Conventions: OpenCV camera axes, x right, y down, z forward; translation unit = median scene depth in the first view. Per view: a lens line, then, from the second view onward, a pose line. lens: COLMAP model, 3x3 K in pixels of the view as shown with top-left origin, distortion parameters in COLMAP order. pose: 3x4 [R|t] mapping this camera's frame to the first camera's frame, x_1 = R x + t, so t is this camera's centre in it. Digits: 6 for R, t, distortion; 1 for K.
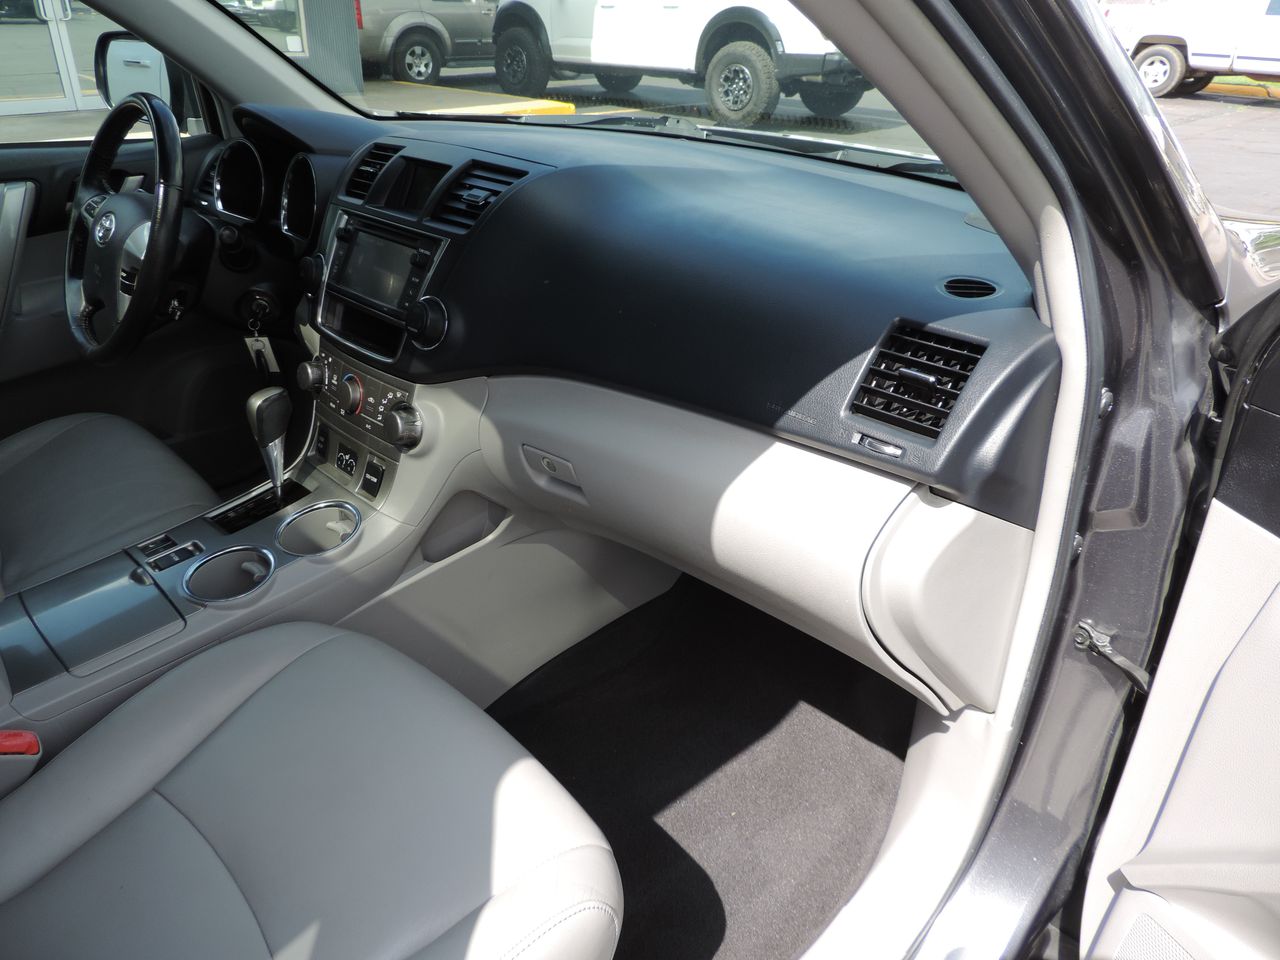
lens RADIAL K [[912.7, 0, 642.5], [0, 912.7, 480.3], [0, 0, 1]] dist [-0.008706, -0.007204]
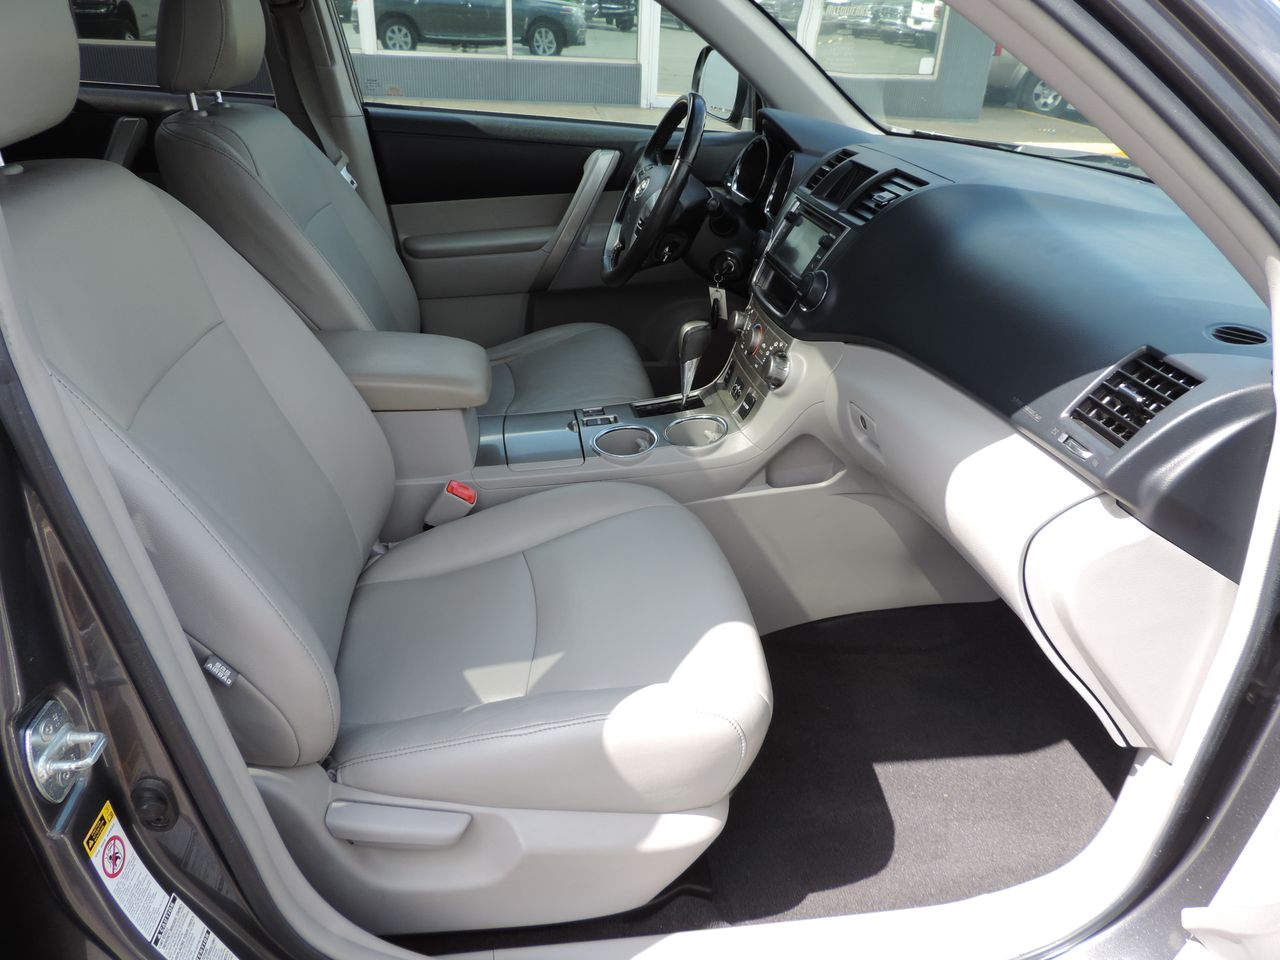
lens RADIAL K [[912.7, 0, 634.6], [0, 912.7, 473.0], [0, 0, 1]] dist [-0.008706, -0.007204]
pose [[0.802415, 0.289866, -0.521640, 0.259168], [-0.304653, 0.950597, 0.059596, 0.056269], [0.513144, 0.111099, 0.851082, -0.137805]]
